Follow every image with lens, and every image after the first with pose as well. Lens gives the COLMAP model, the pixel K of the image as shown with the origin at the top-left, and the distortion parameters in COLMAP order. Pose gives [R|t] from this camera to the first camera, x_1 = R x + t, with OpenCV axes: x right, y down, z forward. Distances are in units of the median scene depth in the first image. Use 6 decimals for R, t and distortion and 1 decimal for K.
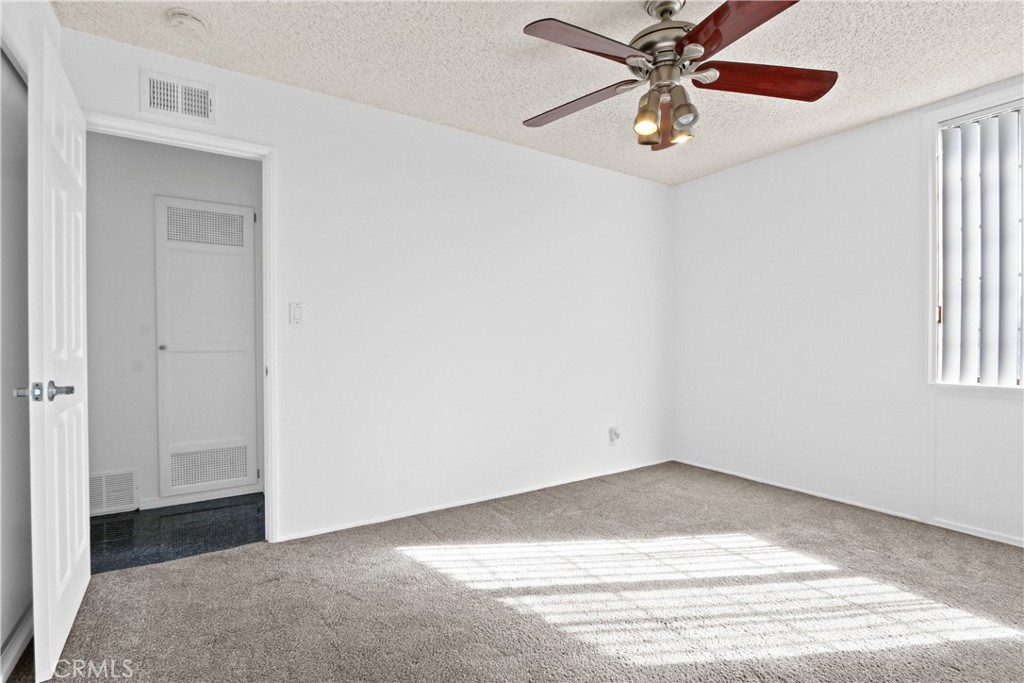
lens RADIAL K [[472.0, 0, 502.9], [0, 472.0, 344.8], [0, 0, 1]] dist [-0.025800, -0.002273]
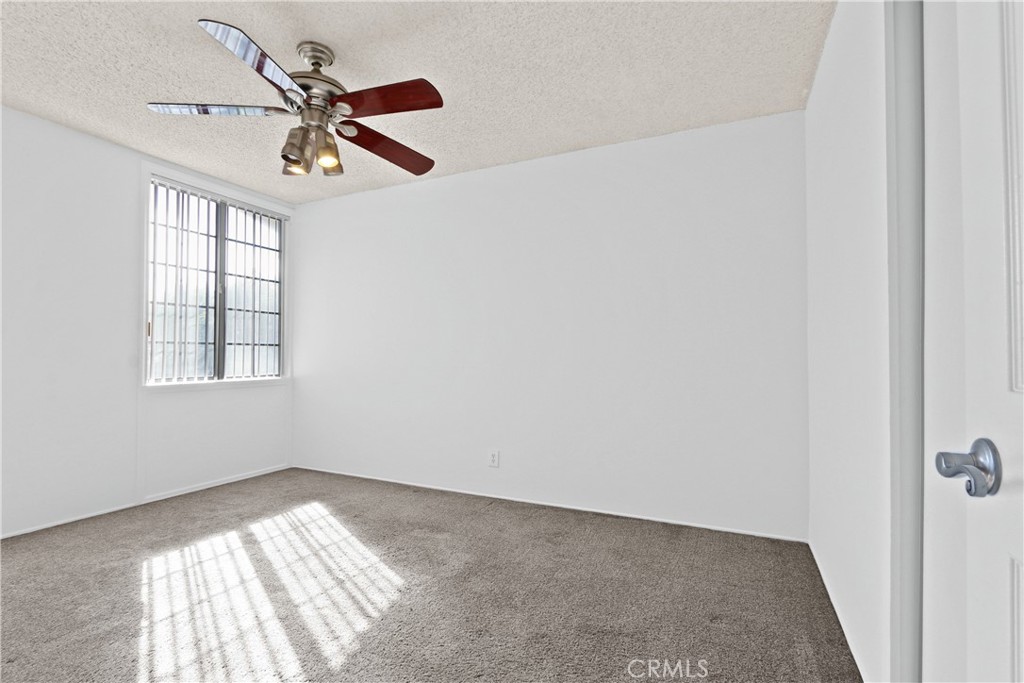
lens RADIAL K [[472.0, 0, 511.5], [0, 472.0, 345.1], [0, 0, 1]] dist [-0.025800, -0.002273]
pose [[-0.530929, 0.012477, 0.847325, -0.828318], [0.008711, 0.999919, -0.009266, -0.003428], [-0.847372, 0.002462, -0.530994, 1.139247]]
